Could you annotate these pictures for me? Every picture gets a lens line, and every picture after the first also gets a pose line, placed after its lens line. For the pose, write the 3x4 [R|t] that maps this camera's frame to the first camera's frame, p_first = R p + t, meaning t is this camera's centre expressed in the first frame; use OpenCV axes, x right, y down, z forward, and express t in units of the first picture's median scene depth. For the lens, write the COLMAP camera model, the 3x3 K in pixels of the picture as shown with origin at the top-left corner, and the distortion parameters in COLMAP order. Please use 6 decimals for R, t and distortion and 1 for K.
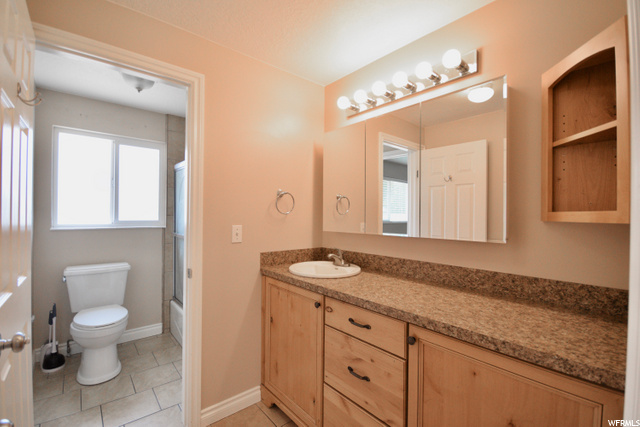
lens RADIAL K [[289.0, 0, 320.5], [0, 289.0, 212.7], [0, 0, 1]] dist [-0.007909, -0.000222]
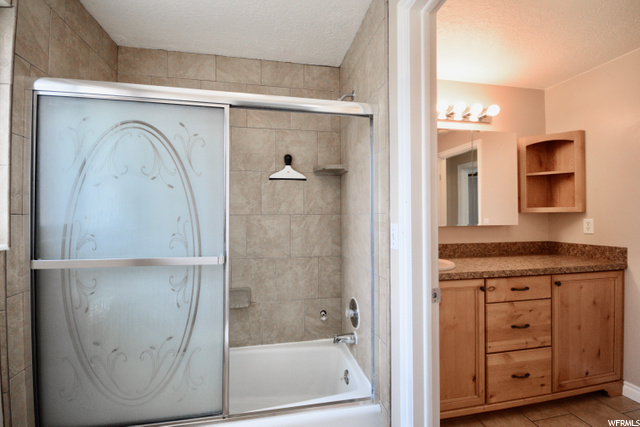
lens RADIAL K [[289.0, 0, 321.0], [0, 289.0, 212.6], [0, 0, 1]] dist [-0.007909, -0.000222]
pose [[0.488388, -0.006654, 0.872601, -1.355647], [0.004303, 0.999977, 0.005216, 0.013190], [-0.872616, 0.001208, 0.488405, 1.045132]]
